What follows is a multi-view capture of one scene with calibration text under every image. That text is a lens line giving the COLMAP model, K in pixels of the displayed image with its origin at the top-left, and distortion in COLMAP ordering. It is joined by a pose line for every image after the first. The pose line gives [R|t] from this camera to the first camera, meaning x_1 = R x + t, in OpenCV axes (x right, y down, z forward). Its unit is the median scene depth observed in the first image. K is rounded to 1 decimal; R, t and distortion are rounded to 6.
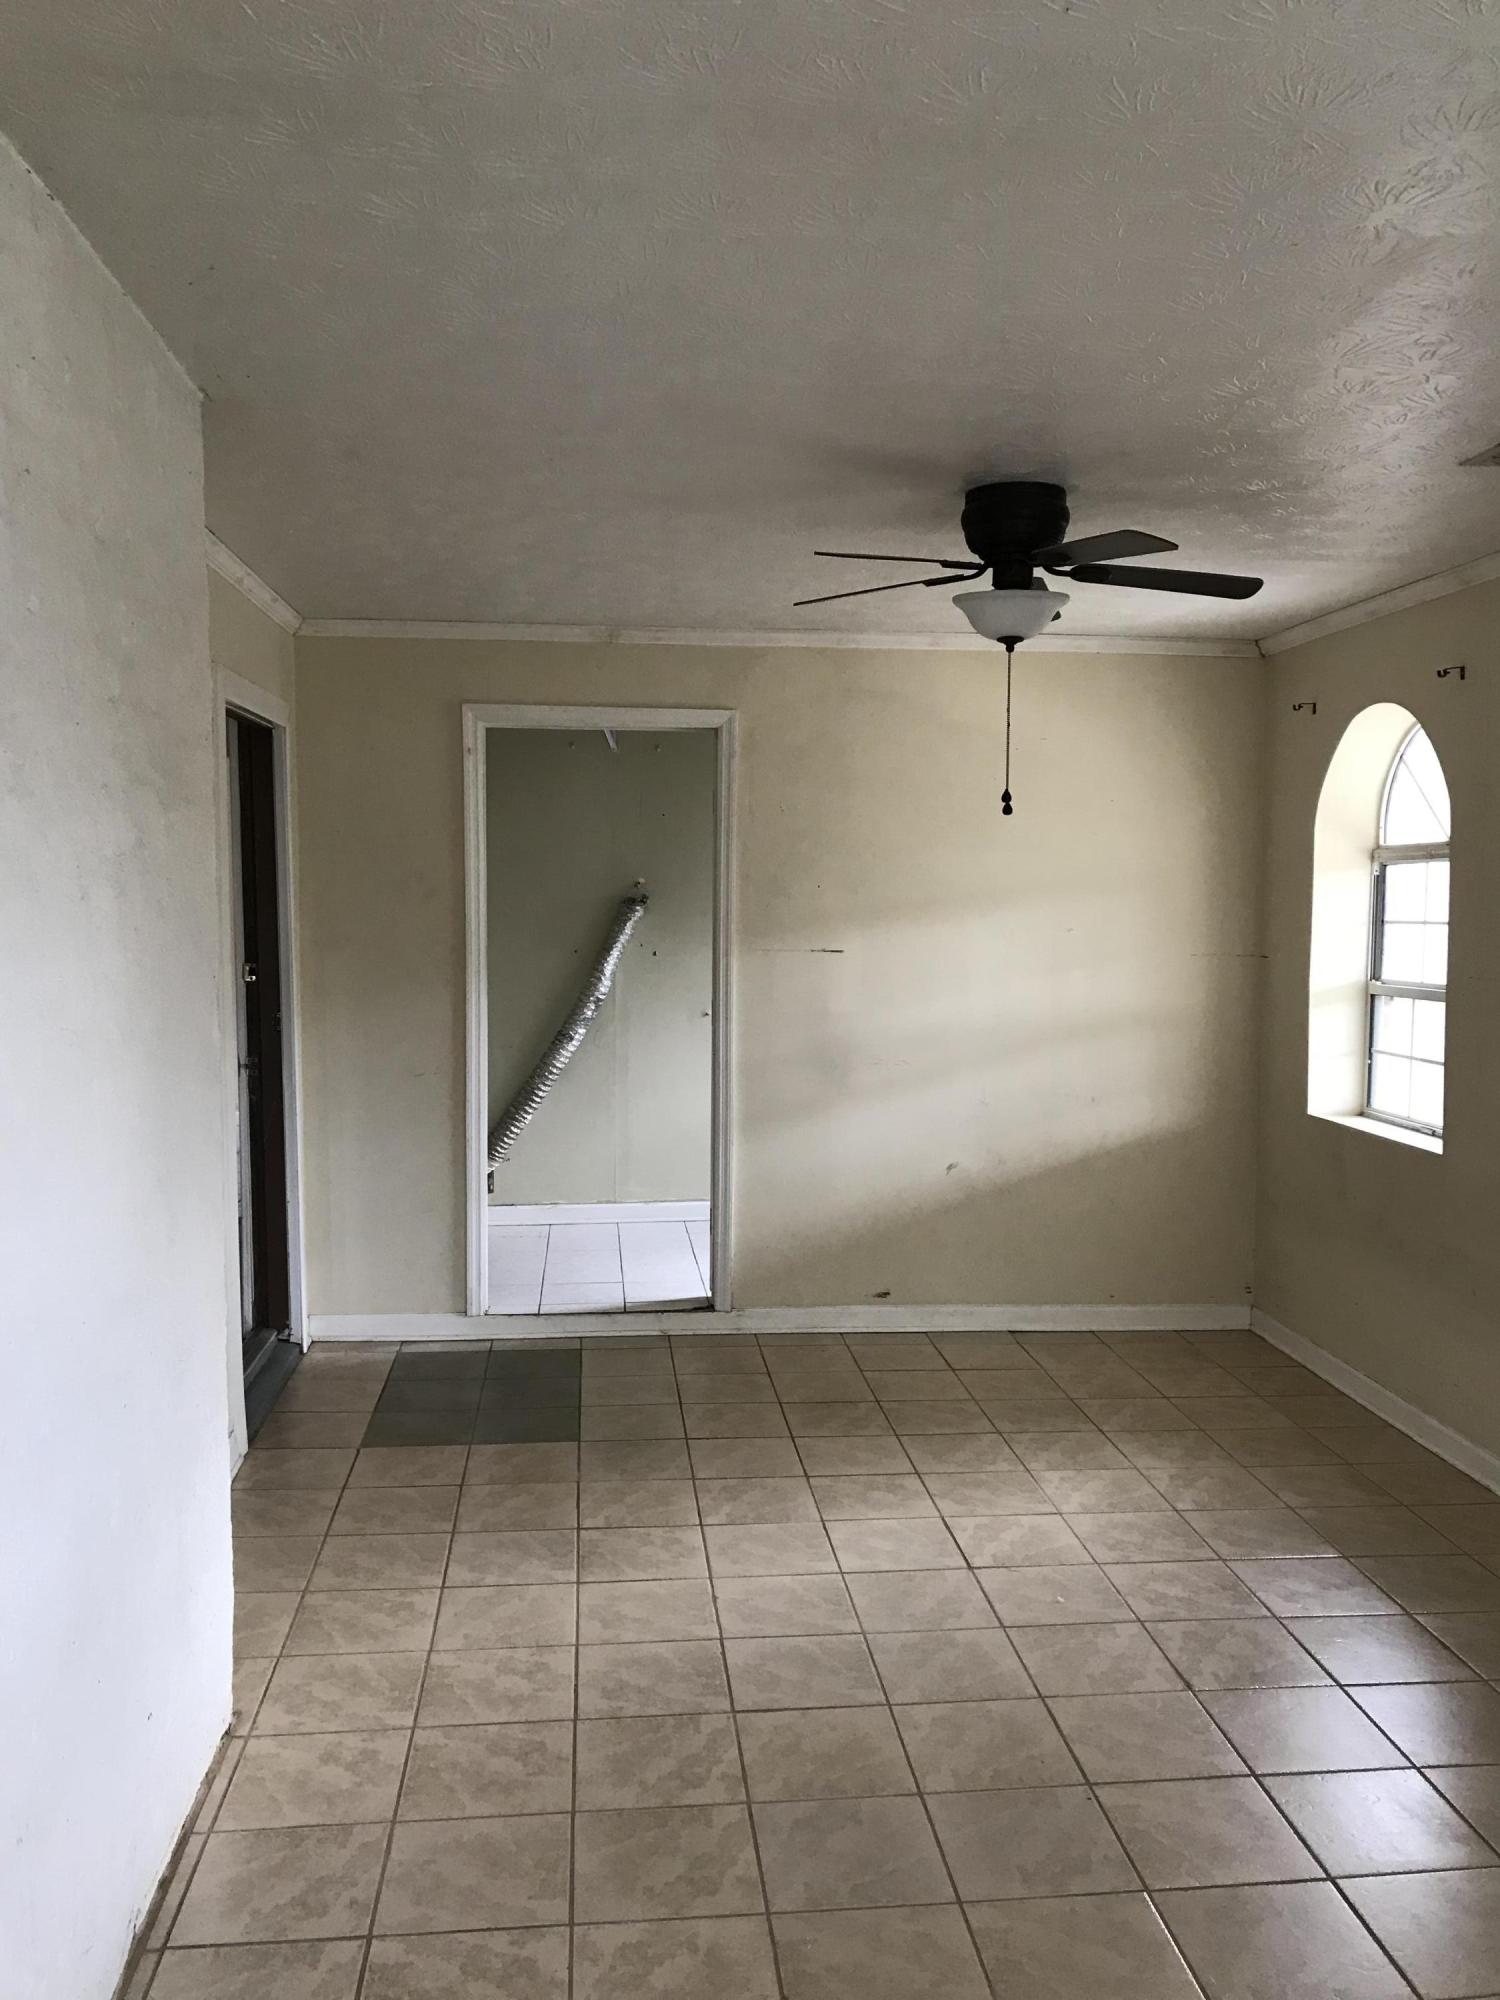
lens RADIAL K [[1632.5, 0, 747.7], [0, 1632.5, 989.1], [0, 0, 1]] dist [0.021646, -0.002991]
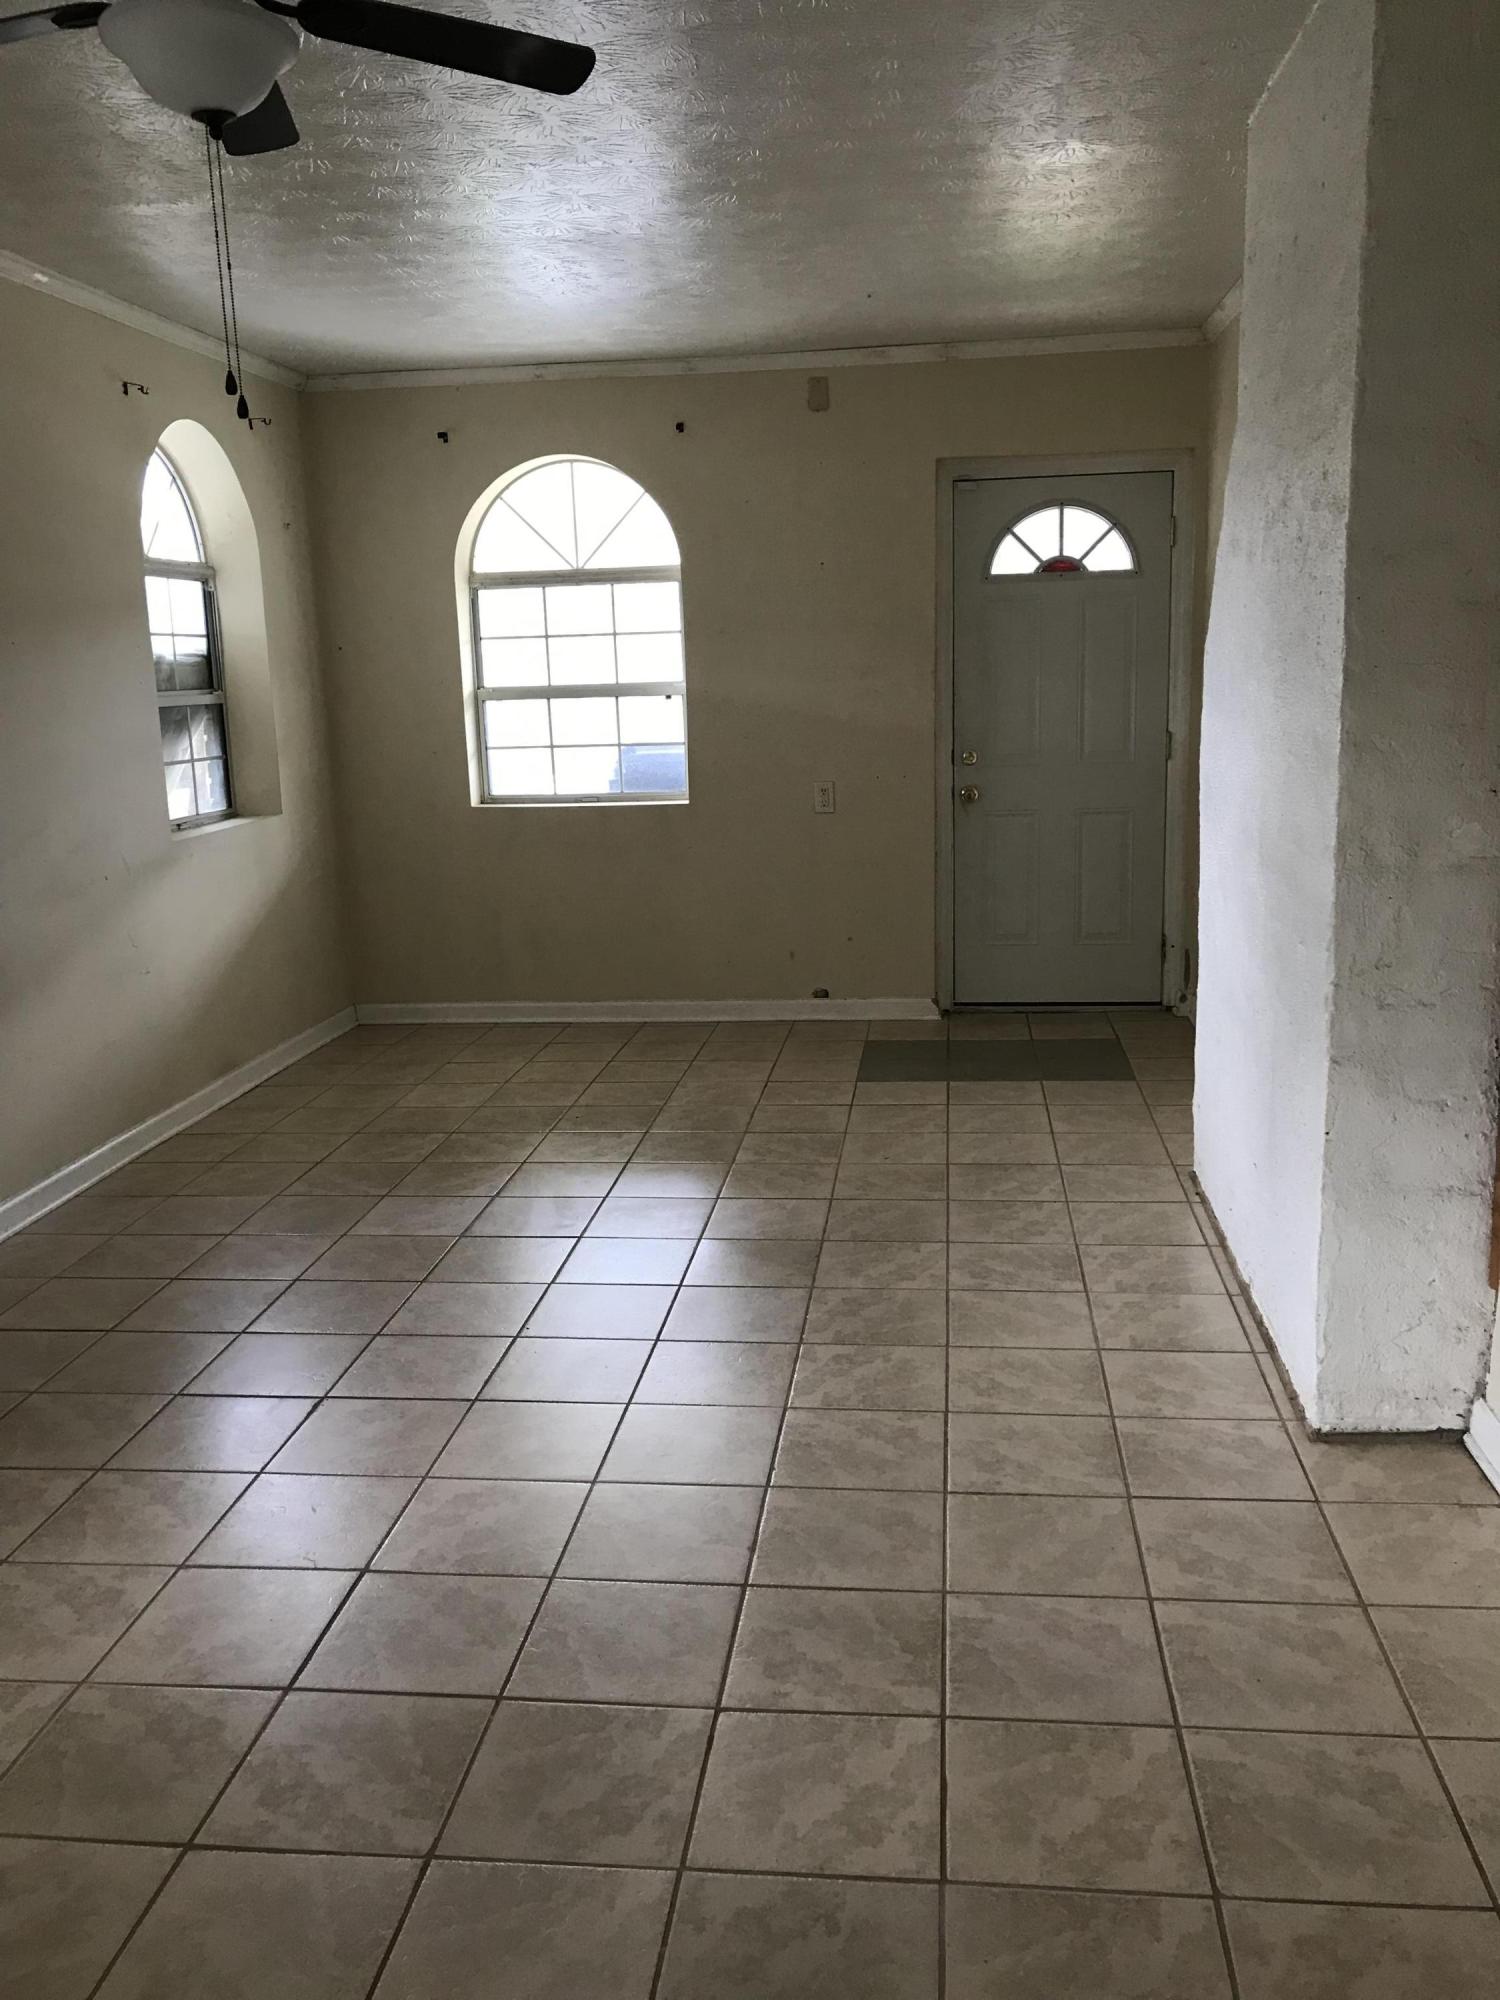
lens RADIAL K [[1632.5, 0, 747.7], [0, 1632.5, 989.1], [0, 0, 1]] dist [0.021646, -0.002991]
pose [[-0.975241, -0.010518, 0.220893, -0.201963], [0.048623, 0.964226, 0.260584, -0.059189], [-0.215732, 0.264873, -0.939842, 1.870148]]
